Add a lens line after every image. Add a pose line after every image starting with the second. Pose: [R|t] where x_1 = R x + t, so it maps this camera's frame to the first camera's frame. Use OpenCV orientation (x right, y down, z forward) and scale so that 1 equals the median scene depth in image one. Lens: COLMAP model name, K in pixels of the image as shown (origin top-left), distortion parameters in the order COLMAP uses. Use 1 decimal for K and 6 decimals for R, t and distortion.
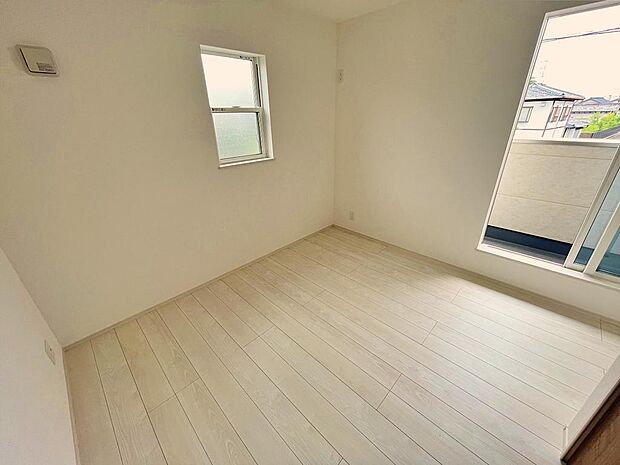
lens RADIAL K [[251.7, 0, 308.1], [0, 251.7, 230.4], [0, 0, 1]] dist [0.000270, 0.000494]
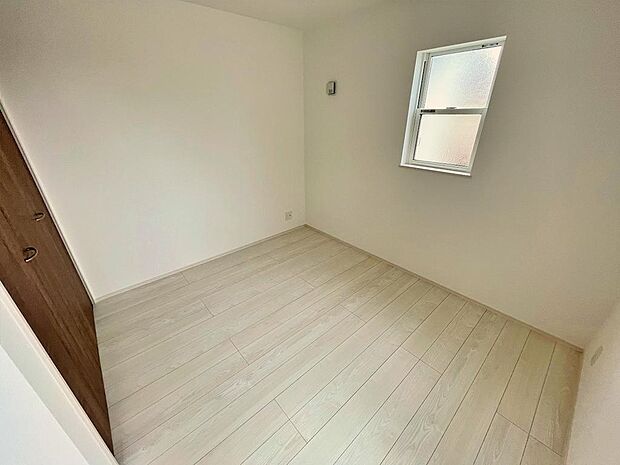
lens RADIAL K [[251.7, 0, 313.2], [0, 251.7, 232.7], [0, 0, 1]] dist [0.000270, 0.000494]
pose [[-0.066518, 0.445053, -0.893030, 0.714362], [-0.409169, 0.804130, 0.431226, -0.310727], [0.910031, 0.394084, 0.128613, 0.598791]]
